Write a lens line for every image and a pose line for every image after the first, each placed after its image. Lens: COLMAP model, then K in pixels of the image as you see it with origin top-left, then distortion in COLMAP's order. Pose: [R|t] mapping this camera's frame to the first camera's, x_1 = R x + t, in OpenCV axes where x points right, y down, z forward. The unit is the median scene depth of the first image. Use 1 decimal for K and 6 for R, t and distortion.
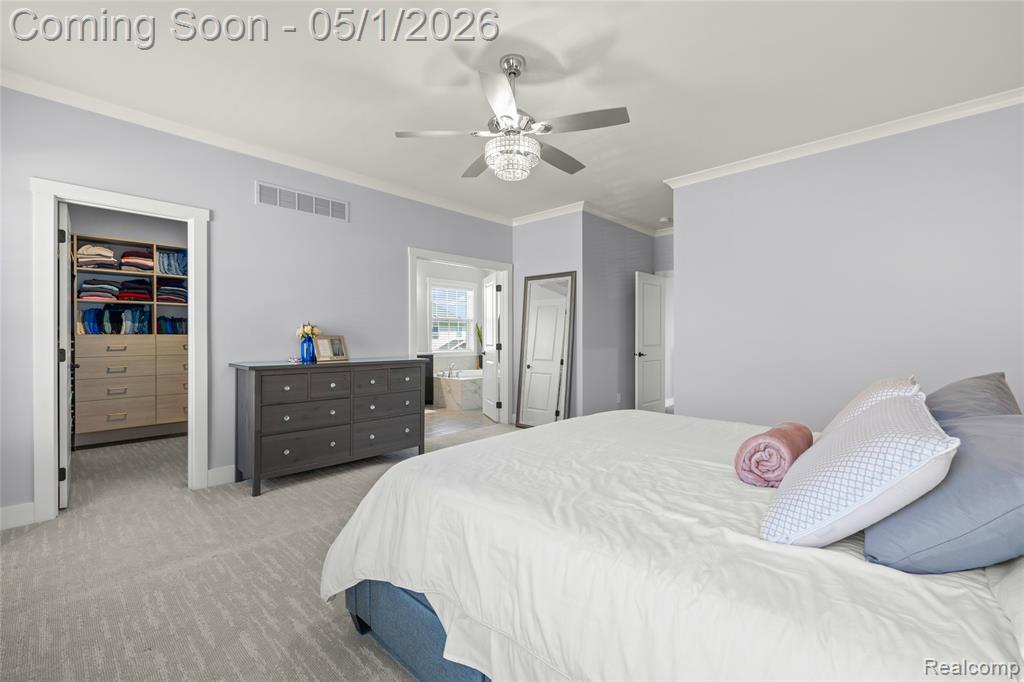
lens RADIAL K [[432.1, 0, 505.7], [0, 432.1, 341.2], [0, 0, 1]] dist [0.003313, 0.000291]
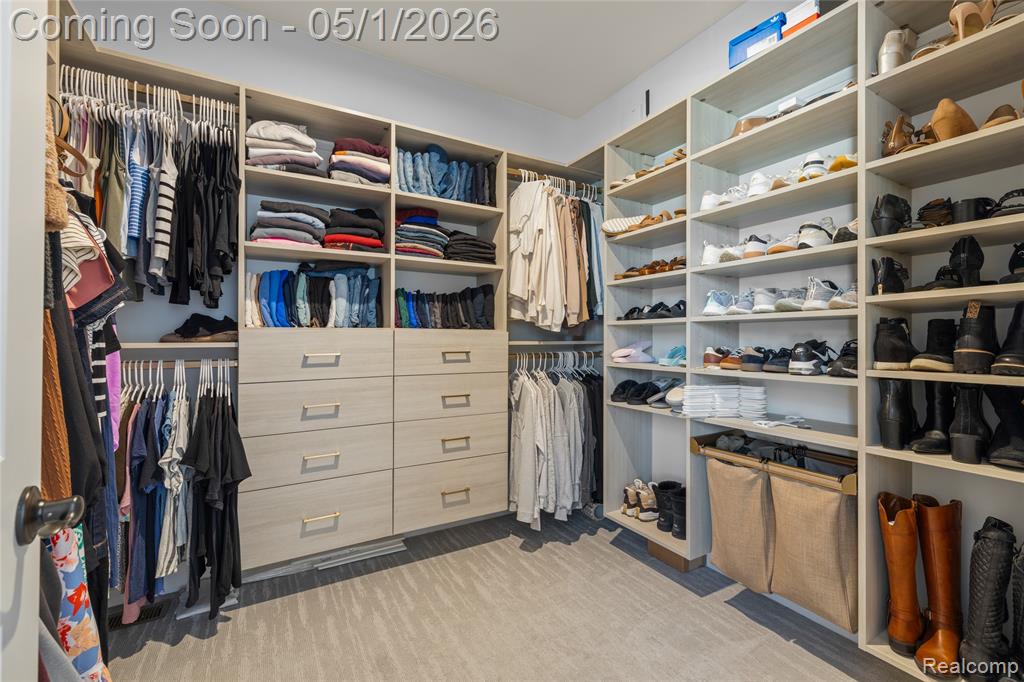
lens RADIAL K [[432.1, 0, 514.6], [0, 432.1, 338.0], [0, 0, 1]] dist [0.003313, 0.000291]
pose [[0.962078, -0.000148, -0.272774, -0.586564], [-0.003927, 0.999889, -0.014392, 0.000036], [0.272746, 0.014918, 0.961971, 0.629700]]
